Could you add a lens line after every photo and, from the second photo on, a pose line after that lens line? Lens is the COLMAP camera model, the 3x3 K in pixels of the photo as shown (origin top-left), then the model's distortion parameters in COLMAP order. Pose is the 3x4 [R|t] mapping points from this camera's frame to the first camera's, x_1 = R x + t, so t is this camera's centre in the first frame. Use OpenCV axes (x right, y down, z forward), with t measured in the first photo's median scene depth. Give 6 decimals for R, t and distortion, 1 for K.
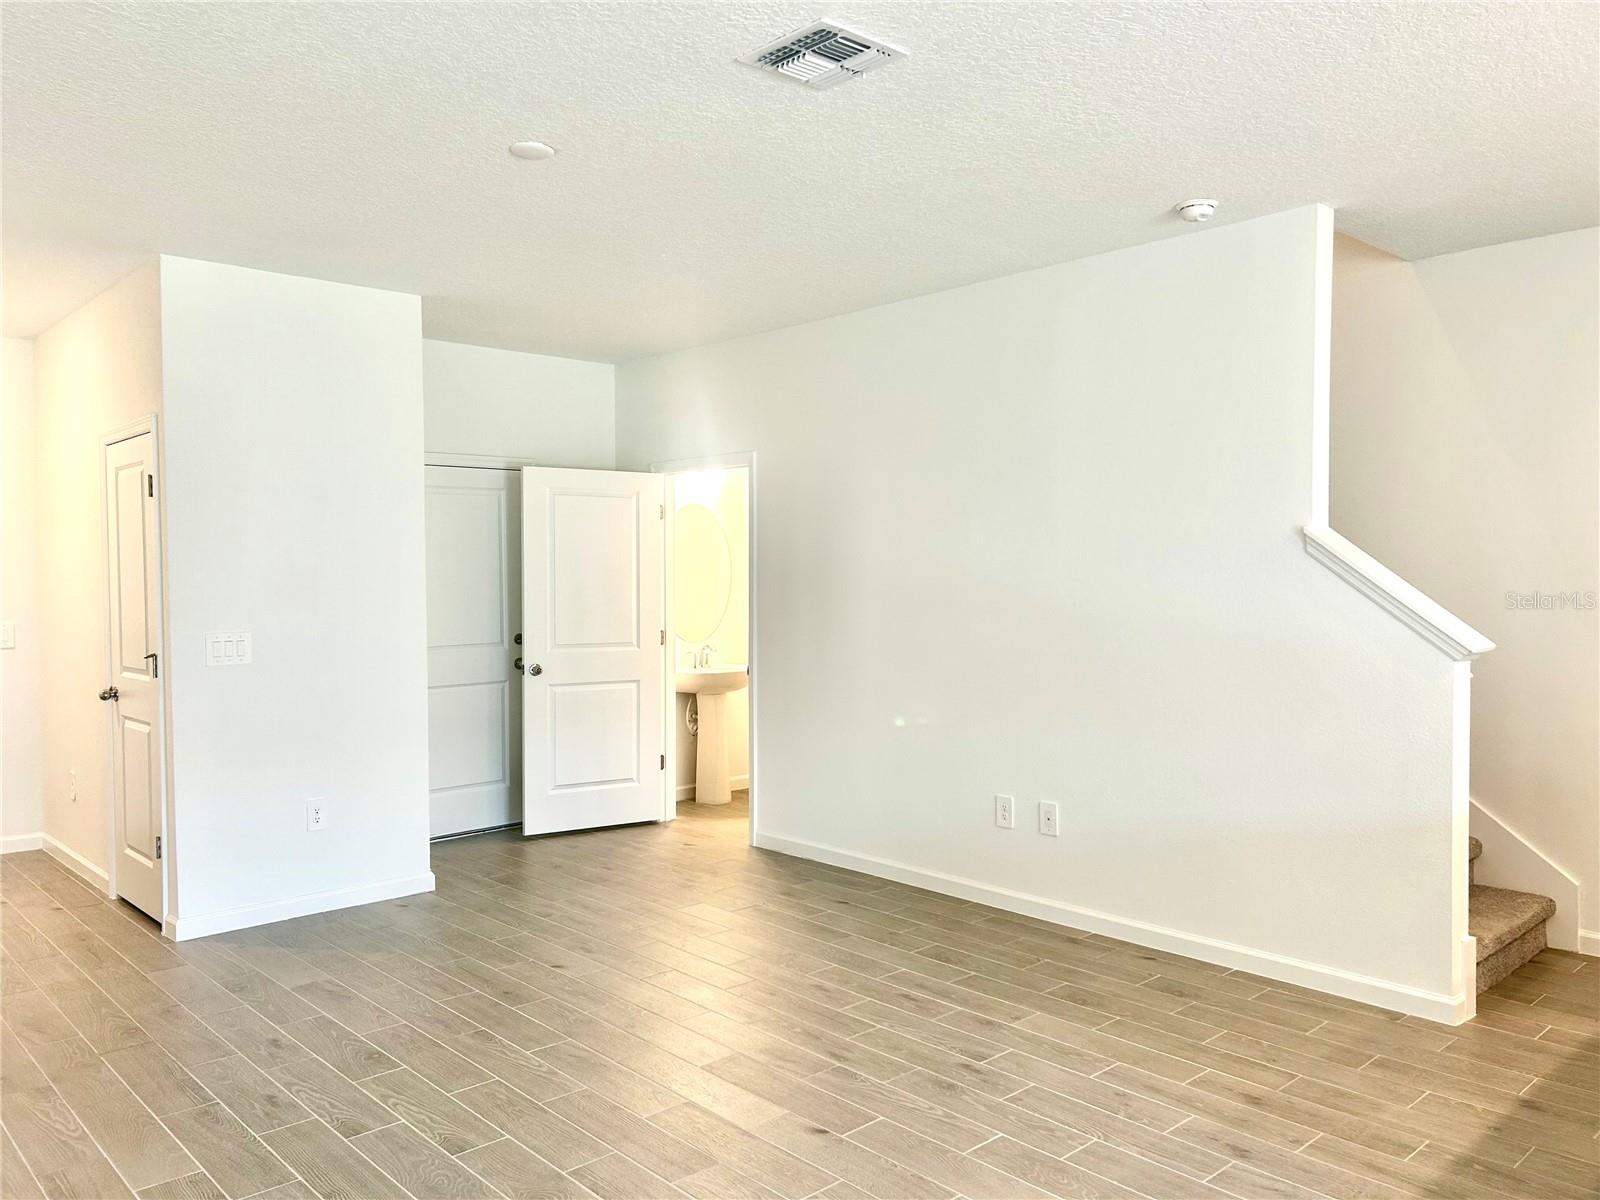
lens RADIAL K [[1209.2, 0, 804.4], [0, 1209.2, 604.3], [0, 0, 1]] dist [0.093615, -0.107597]
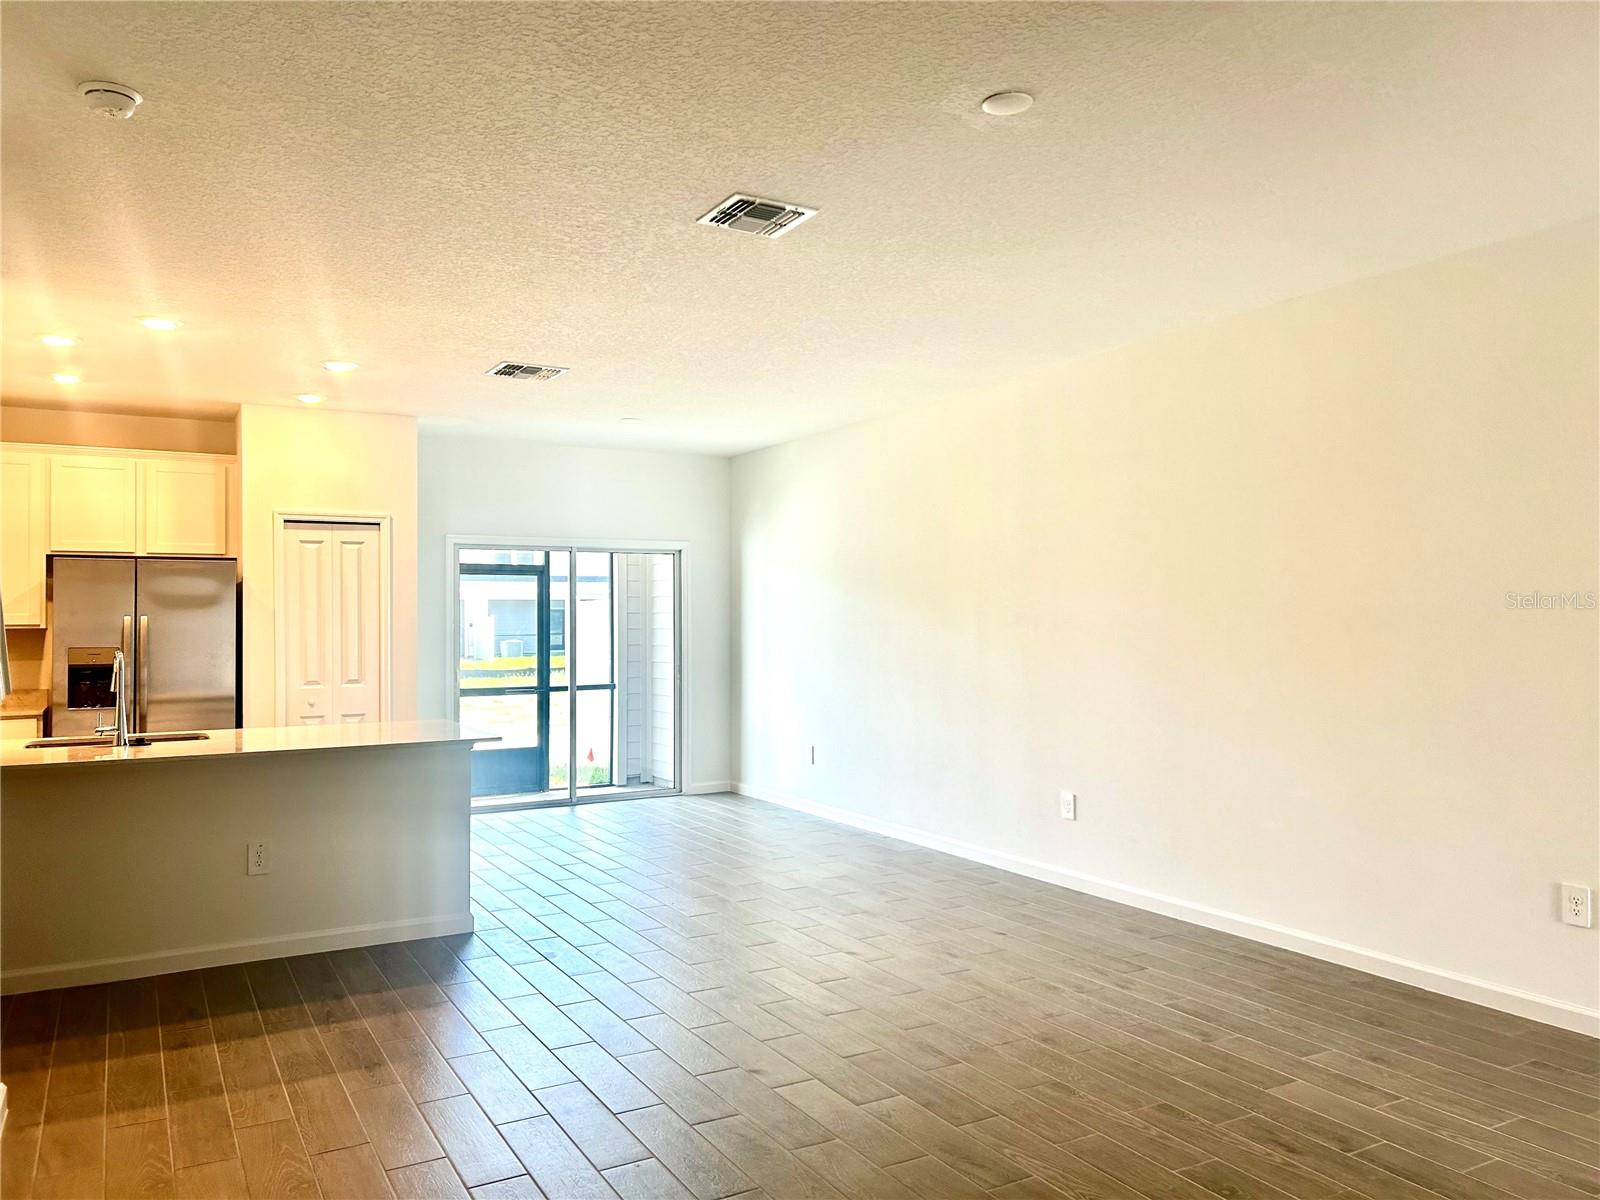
lens RADIAL K [[1209.2, 0, 804.4], [0, 1209.2, 604.3], [0, 0, 1]] dist [0.093615, -0.107597]
pose [[-0.971464, 0.013862, 0.236780, -0.277924], [0.017656, 0.999747, 0.013910, -0.033924], [-0.236528, 0.017693, -0.971464, 1.847341]]
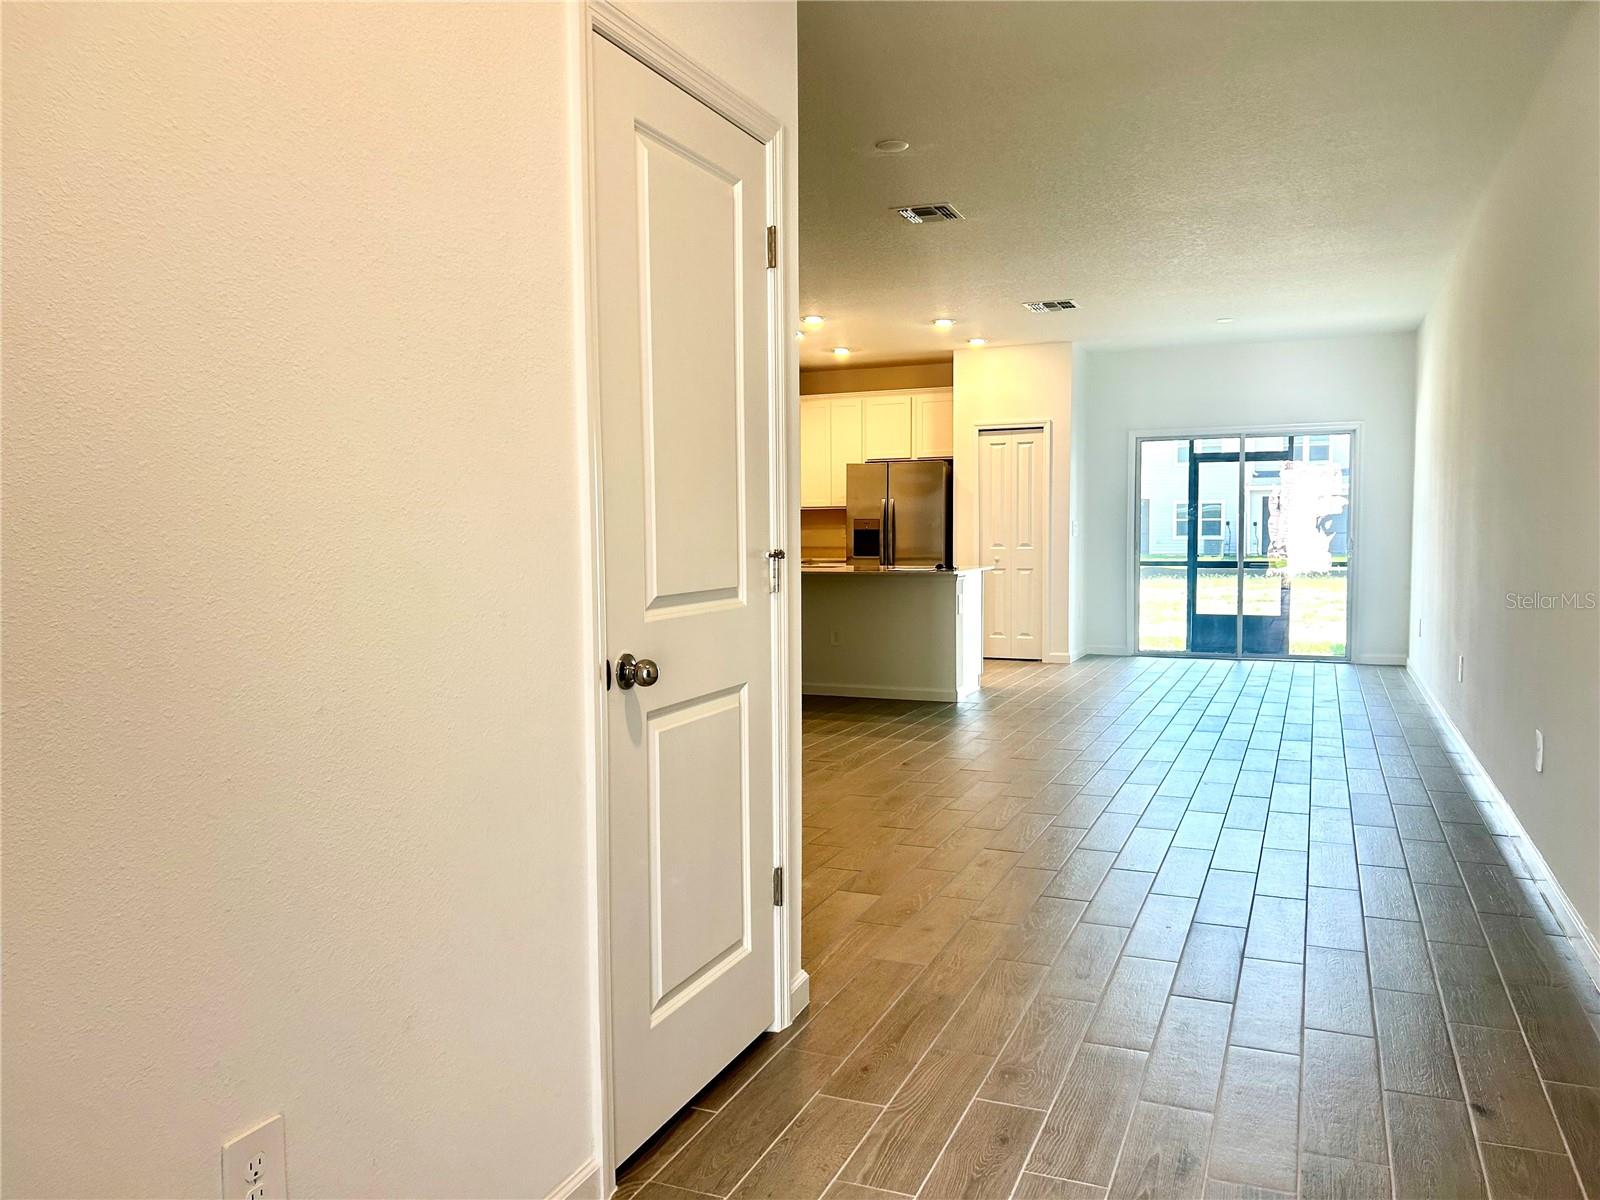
lens RADIAL K [[1209.2, 0, 804.4], [0, 1209.2, 604.3], [0, 0, 1]] dist [0.093615, -0.107597]
pose [[-0.410932, -0.046521, 0.910478, -1.412078], [0.035760, 0.997106, 0.067087, 0.042912], [-0.910964, 0.060127, -0.408079, 1.642746]]
